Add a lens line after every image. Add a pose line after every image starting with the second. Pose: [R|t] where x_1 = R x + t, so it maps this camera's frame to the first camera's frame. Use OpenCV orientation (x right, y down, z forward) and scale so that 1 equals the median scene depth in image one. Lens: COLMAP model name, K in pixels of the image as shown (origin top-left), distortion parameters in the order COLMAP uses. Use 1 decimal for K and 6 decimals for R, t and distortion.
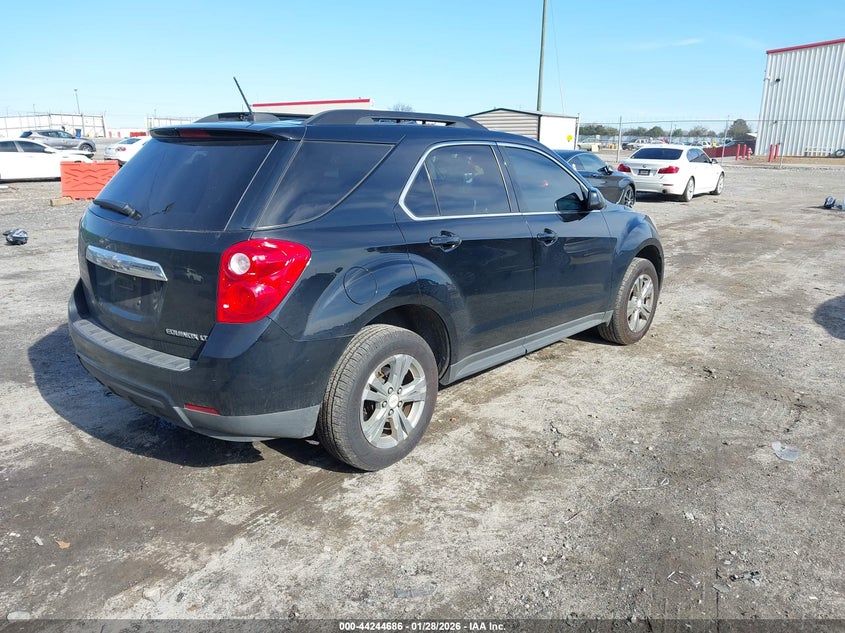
lens RADIAL K [[636.6, 0, 422.5], [0, 636.6, 316.5], [0, 0, 1]] dist [-0.003762, -0.003312]
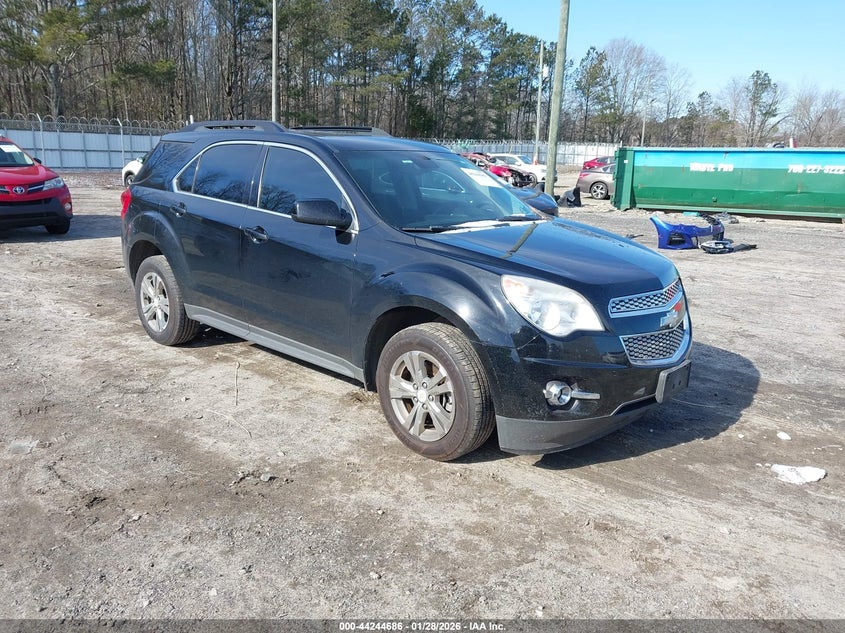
lens RADIAL K [[636.6, 0, 422.5], [0, 636.6, 316.5], [0, 0, 1]] dist [-0.003762, -0.003312]
pose [[-0.006060, 0.222032, -0.975020, 1.191560], [-0.274362, 0.937252, 0.215137, -0.288121], [0.961607, 0.268812, 0.055237, 1.215824]]
